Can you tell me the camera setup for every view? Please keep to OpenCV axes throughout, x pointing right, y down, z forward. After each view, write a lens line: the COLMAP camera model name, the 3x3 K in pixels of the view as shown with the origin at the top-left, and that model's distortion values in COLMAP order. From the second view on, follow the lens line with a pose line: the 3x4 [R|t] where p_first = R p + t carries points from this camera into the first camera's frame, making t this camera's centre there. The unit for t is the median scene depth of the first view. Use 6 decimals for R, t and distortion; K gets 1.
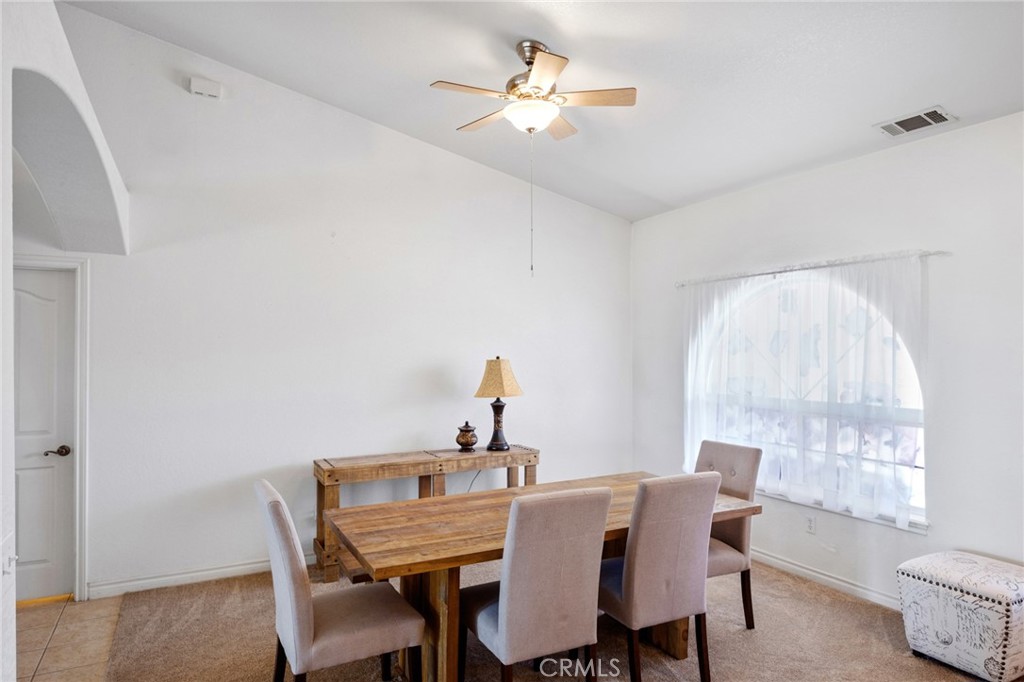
lens RADIAL K [[622.6, 0, 510.9], [0, 622.6, 344.8], [0, 0, 1]] dist [-0.000002, 0.000680]
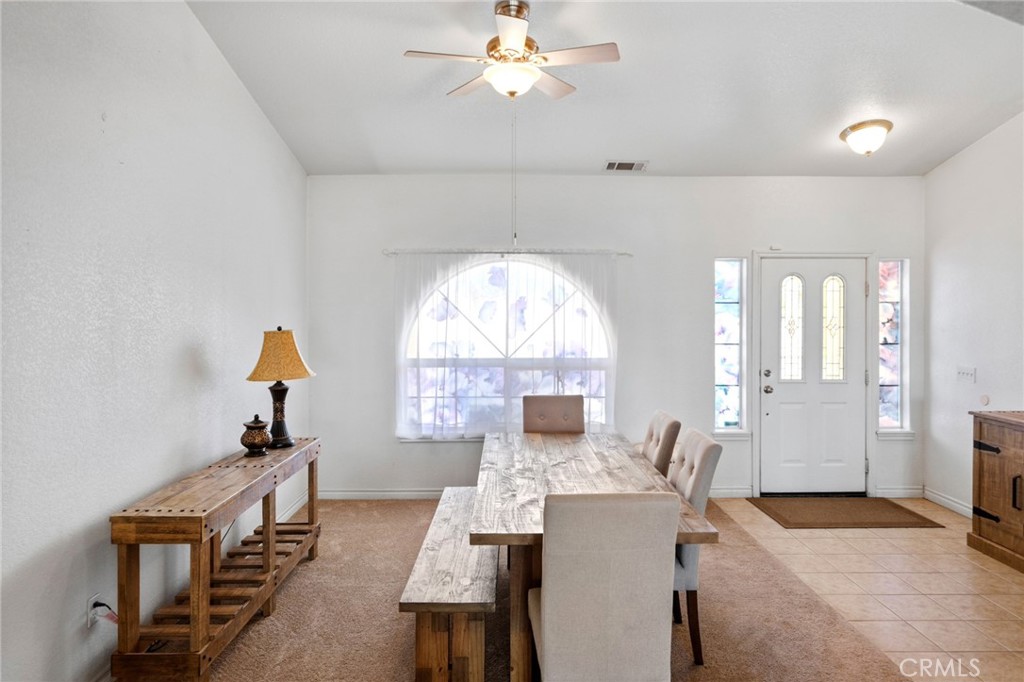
lens RADIAL K [[648.2, 0, 512.8], [0, 648.2, 320.1], [0, 0, 1]] dist [0.002705, 0.001195]
pose [[0.452301, -0.008919, 0.891821, -0.764604], [-0.010636, 0.999825, 0.015394, -0.006597], [-0.891802, -0.016448, 0.452127, 0.469091]]
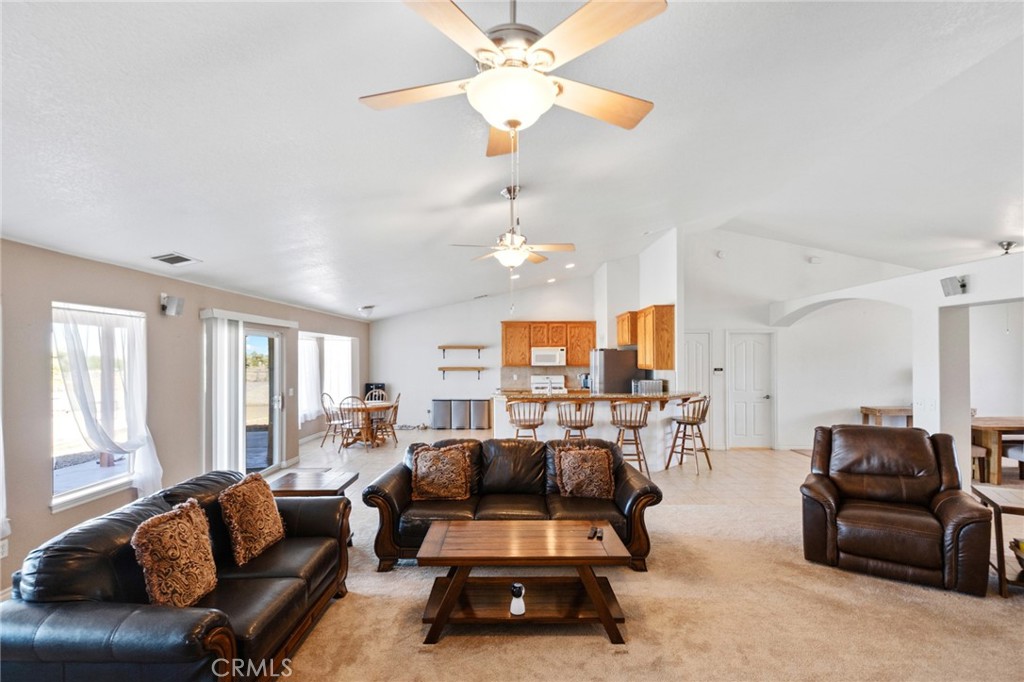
lens RADIAL K [[470.0, 0, 514.8], [0, 470.0, 357.5], [0, 0, 1]] dist [0.001610, -0.000138]
pose [[0.885142, -0.000081, -0.465321, -0.741760], [0.005058, 0.999943, 0.009447, -0.035367], [0.465294, -0.010716, 0.885091, -1.426269]]
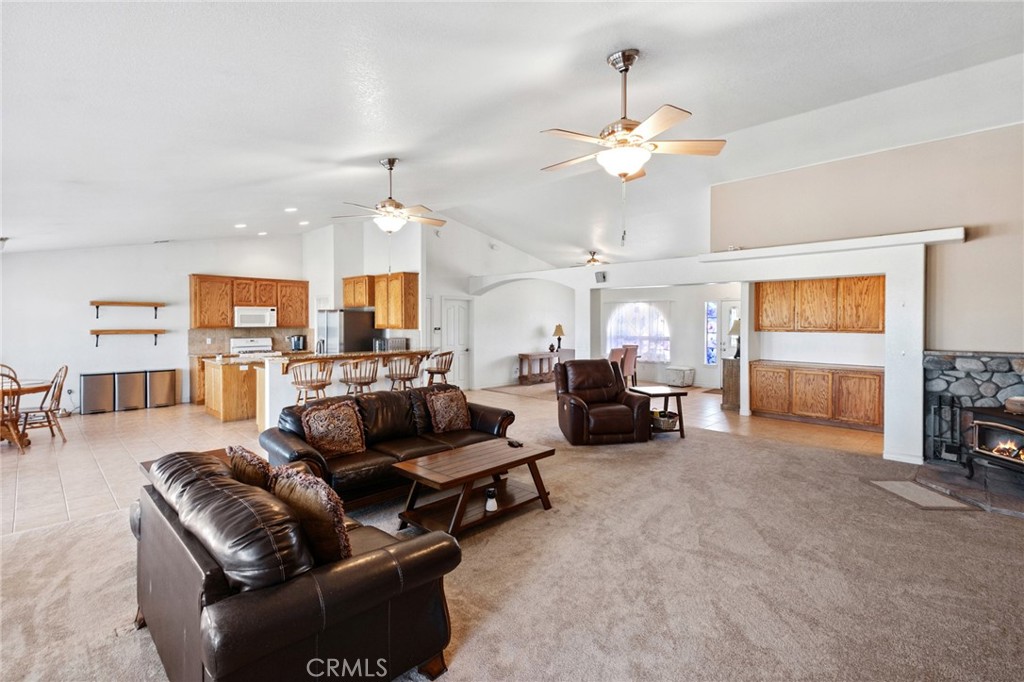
lens RADIAL K [[469.5, 0, 511.3], [0, 469.5, 325.2], [0, 0, 1]] dist [0.003851, 0.000097]
pose [[0.952603, 0.001192, 0.304215, -1.308742], [-0.007091, 0.999808, 0.018287, -0.025676], [-0.304134, -0.019577, 0.952428, -1.685217]]
